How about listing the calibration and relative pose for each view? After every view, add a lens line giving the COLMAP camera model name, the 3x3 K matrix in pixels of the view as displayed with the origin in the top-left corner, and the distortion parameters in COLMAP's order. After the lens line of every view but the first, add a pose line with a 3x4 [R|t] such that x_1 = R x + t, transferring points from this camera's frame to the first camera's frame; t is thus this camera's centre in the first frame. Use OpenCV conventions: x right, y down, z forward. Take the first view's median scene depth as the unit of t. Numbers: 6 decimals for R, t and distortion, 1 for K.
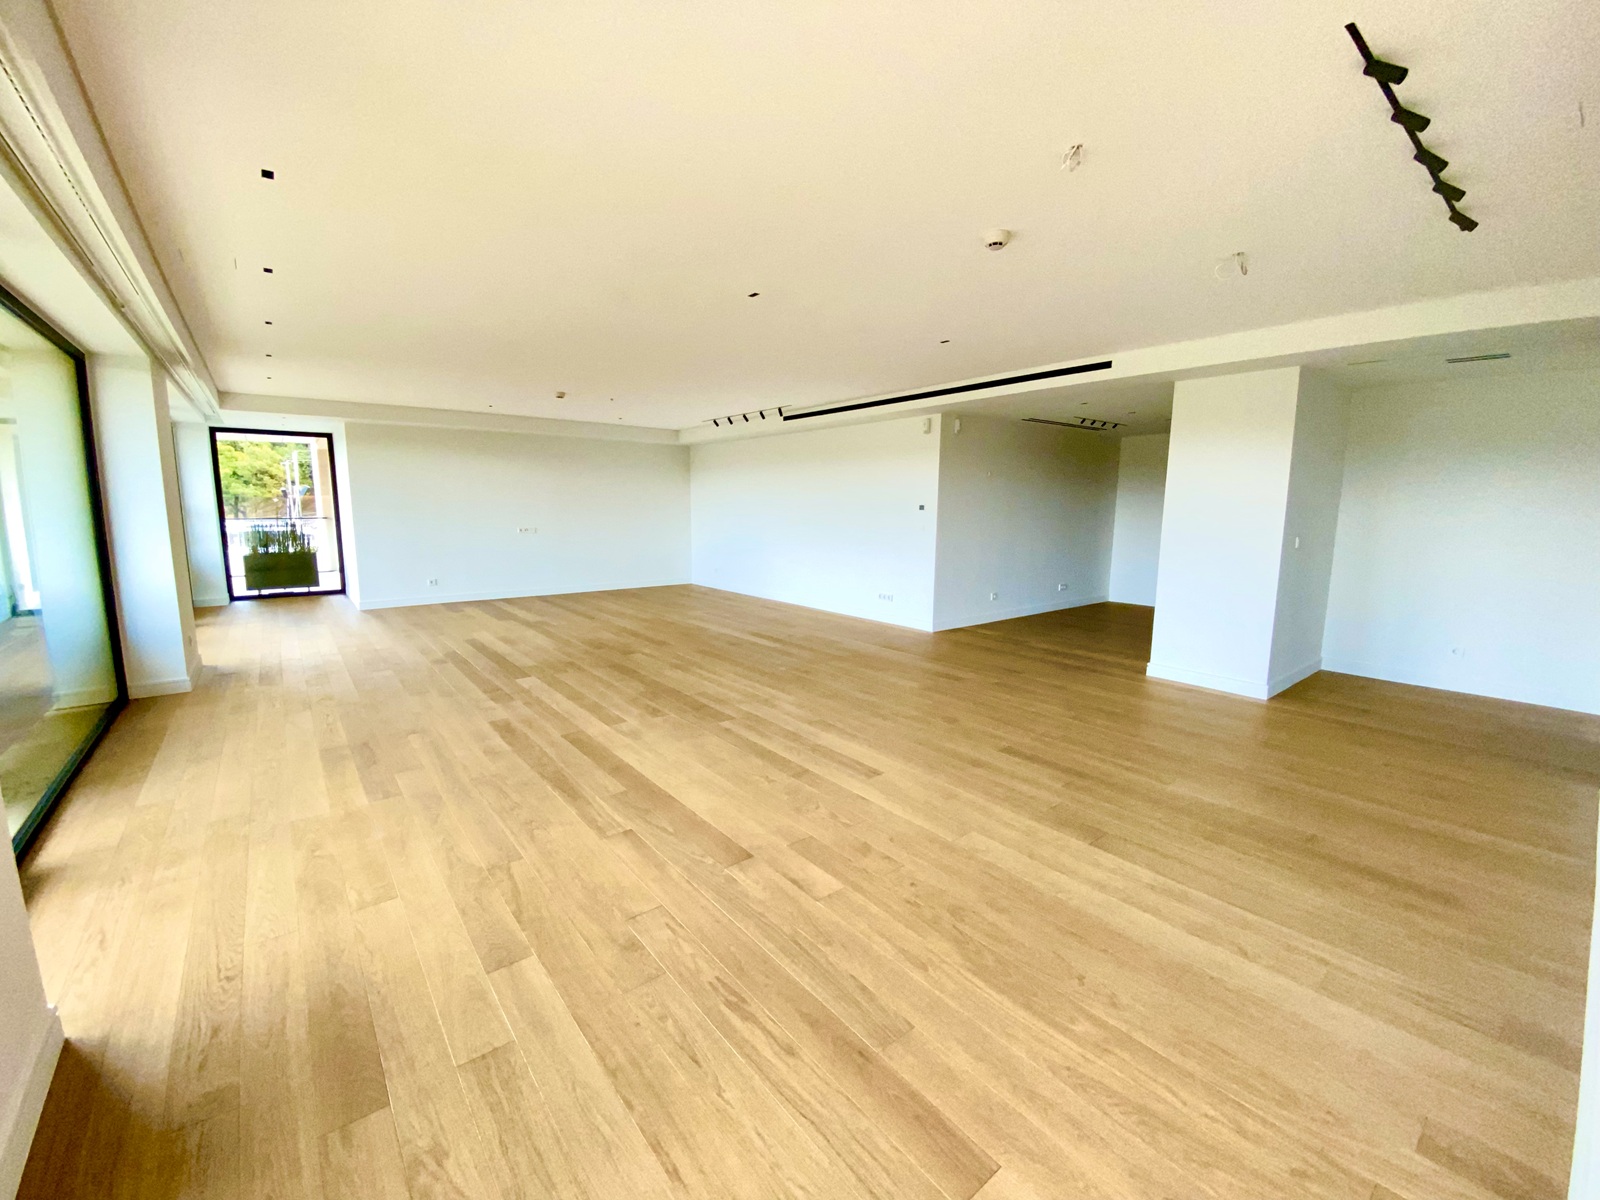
lens RADIAL K [[647.9, 0, 790.5], [0, 647.9, 592.6], [0, 0, 1]] dist [0.002023, -0.000575]
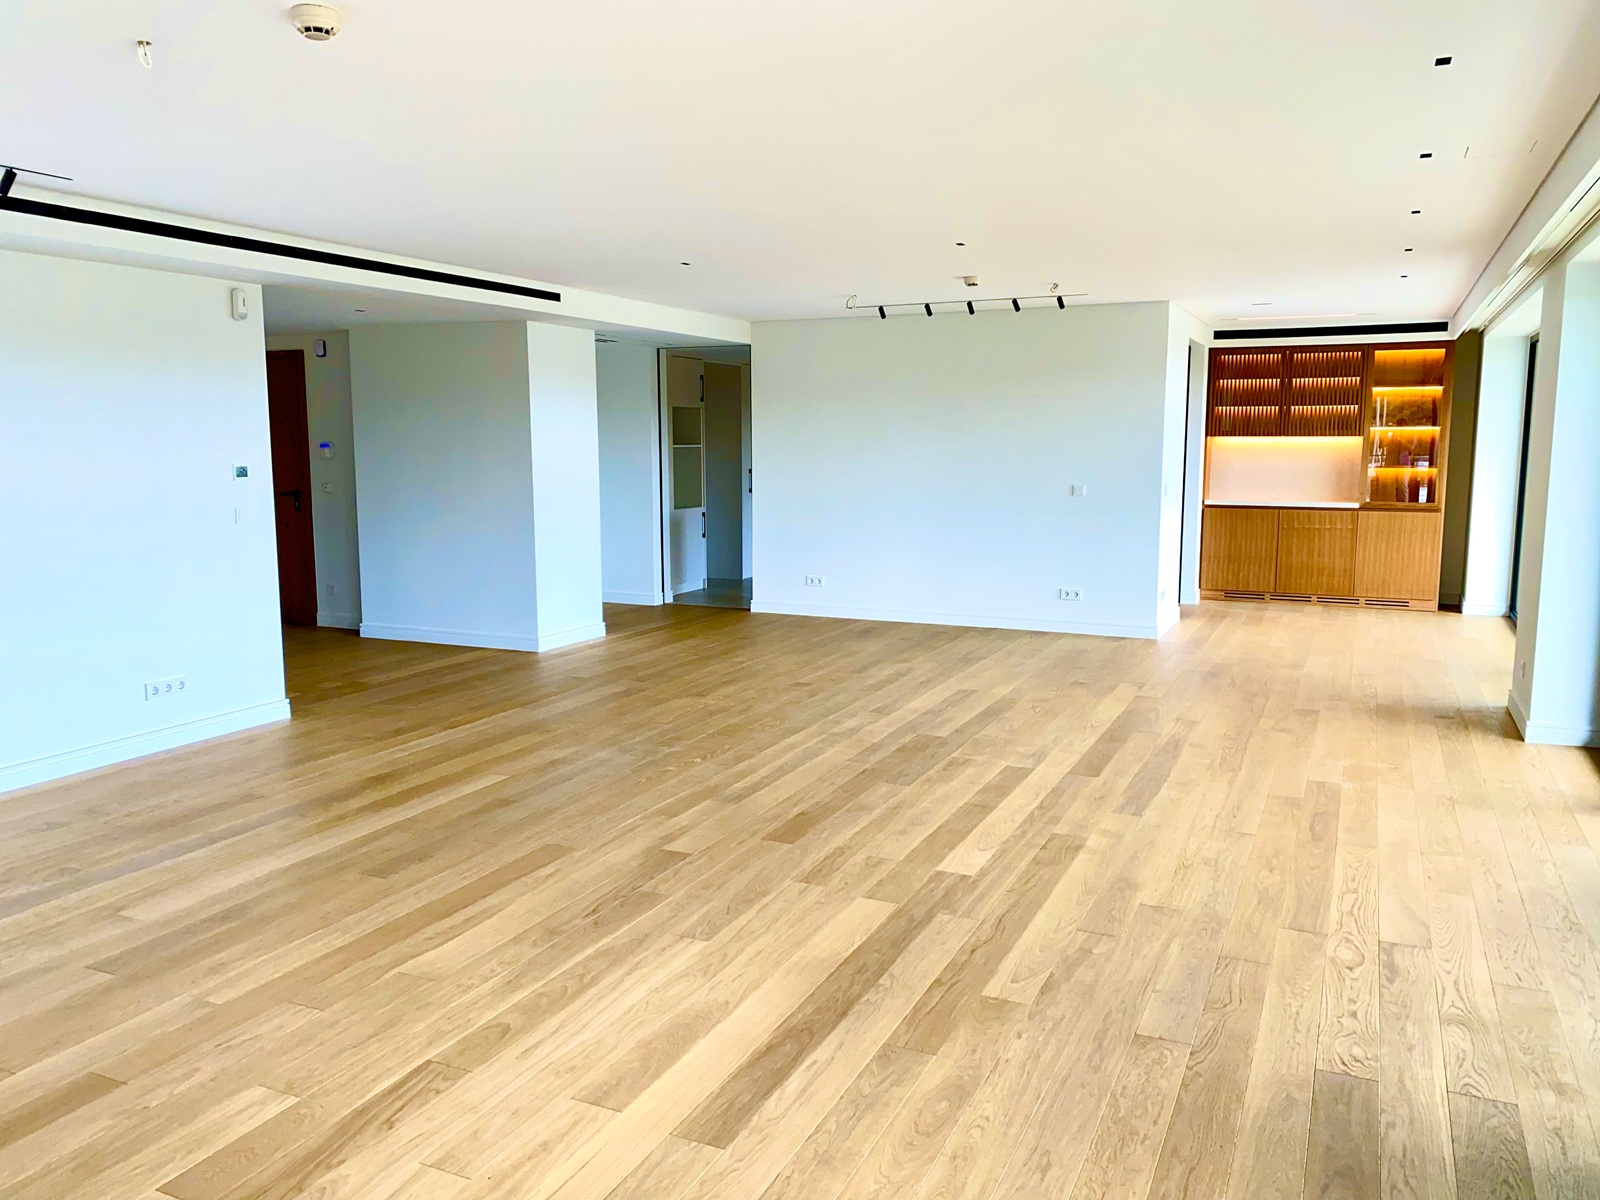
lens RADIAL K [[1213.2, 0, 807.1], [0, 1213.2, 599.1], [0, 0, 1]] dist [0.008653, 0.003742]
pose [[-0.451869, -0.126492, 0.883071, -1.236654], [0.117068, 0.972927, 0.199267, -0.266824], [-0.884370, 0.193422, -0.424828, 1.606982]]
